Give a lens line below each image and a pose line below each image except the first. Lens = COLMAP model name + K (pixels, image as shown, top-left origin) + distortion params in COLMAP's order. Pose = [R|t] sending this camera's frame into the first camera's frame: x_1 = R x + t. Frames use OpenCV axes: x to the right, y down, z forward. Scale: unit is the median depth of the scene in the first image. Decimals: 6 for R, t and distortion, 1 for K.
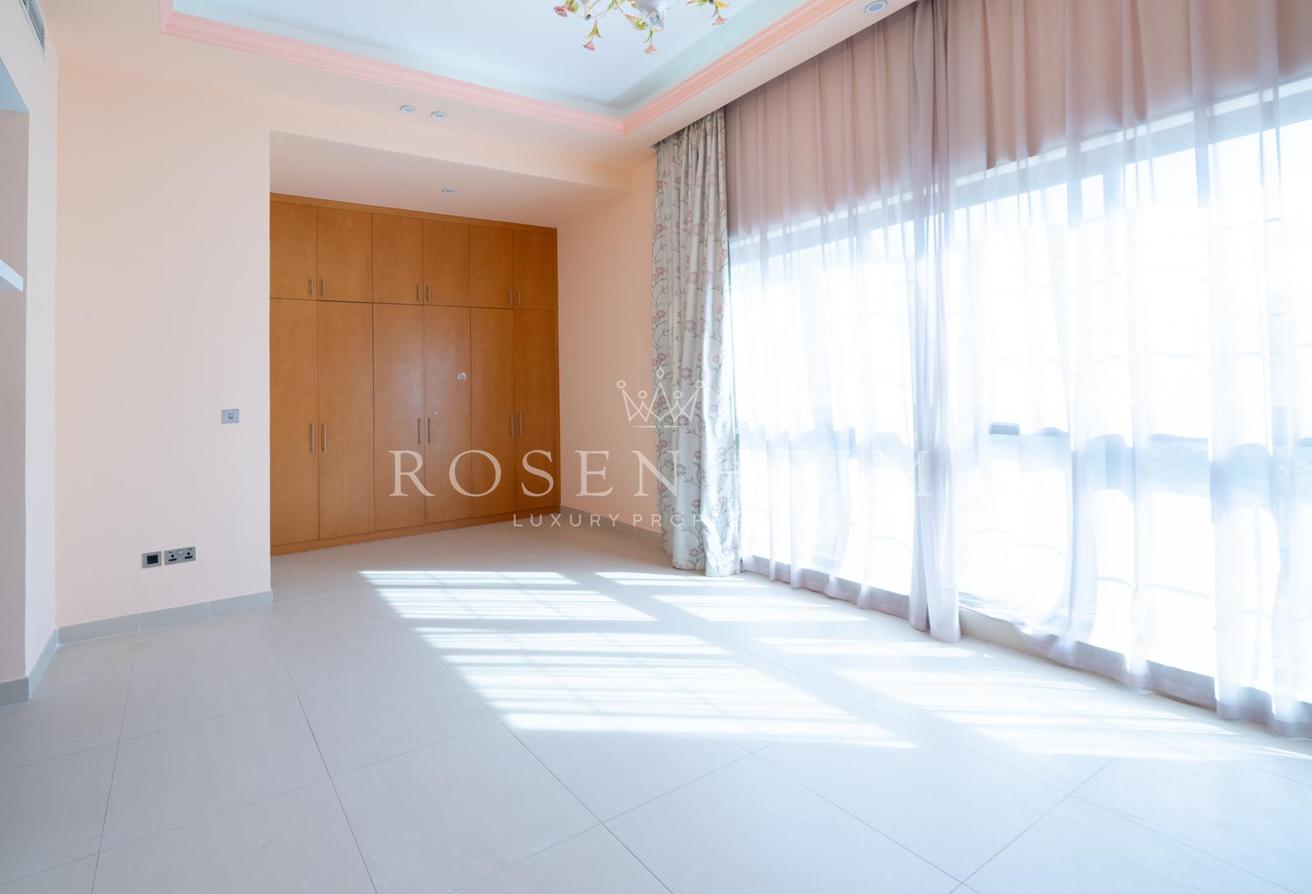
lens RADIAL K [[687.5, 0, 654.7], [0, 687.5, 353.5], [0, 0, 1]] dist [0.000370, 0.000064]
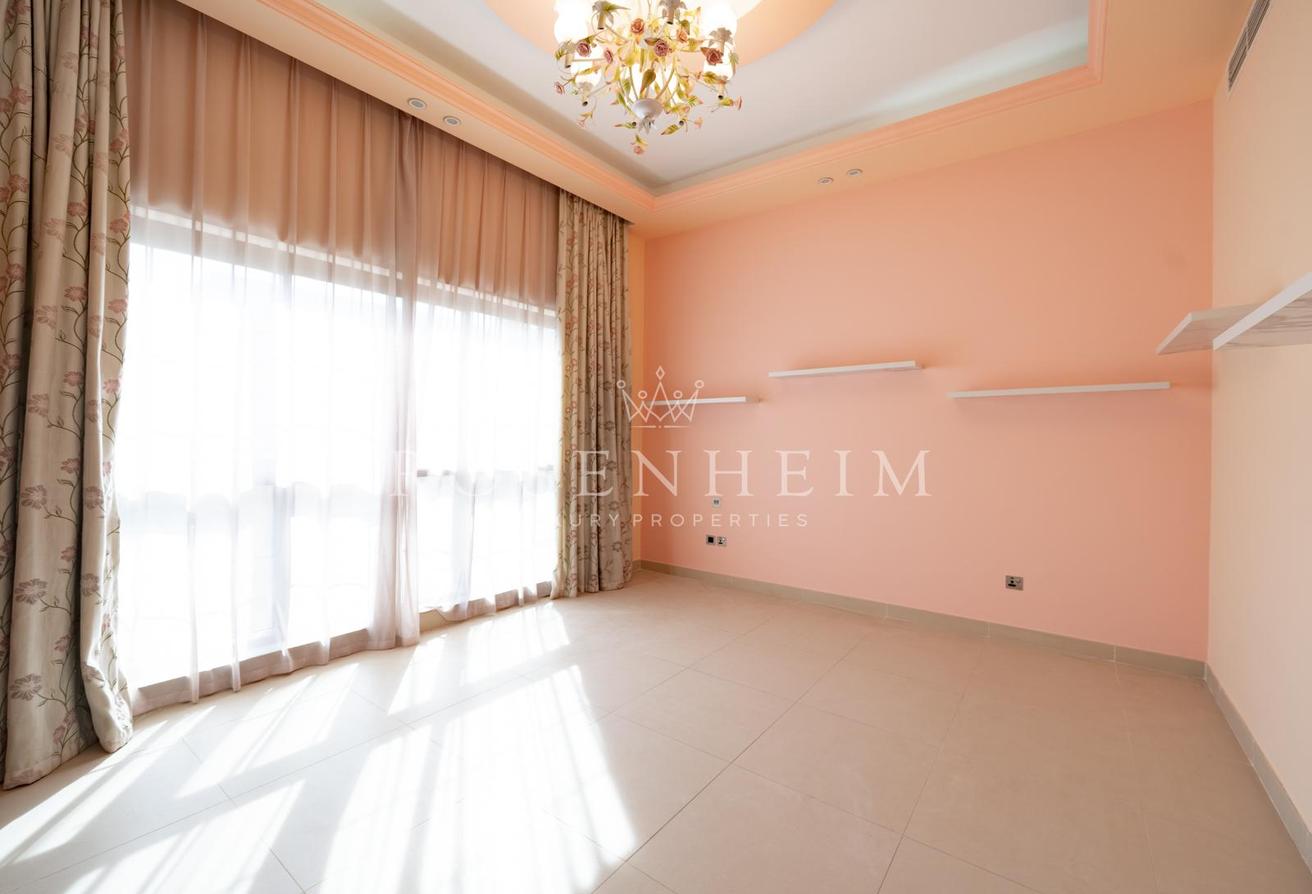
lens RADIAL K [[519.0, 0, 633.0], [0, 519.0, 438.6], [0, 0, 1]] dist [0.000971, 0.000052]
pose [[-0.256165, 0.022621, 0.966368, -0.520141], [-0.054567, 0.997794, -0.037821, 0.050824], [-0.965092, -0.062420, -0.254366, 0.756506]]
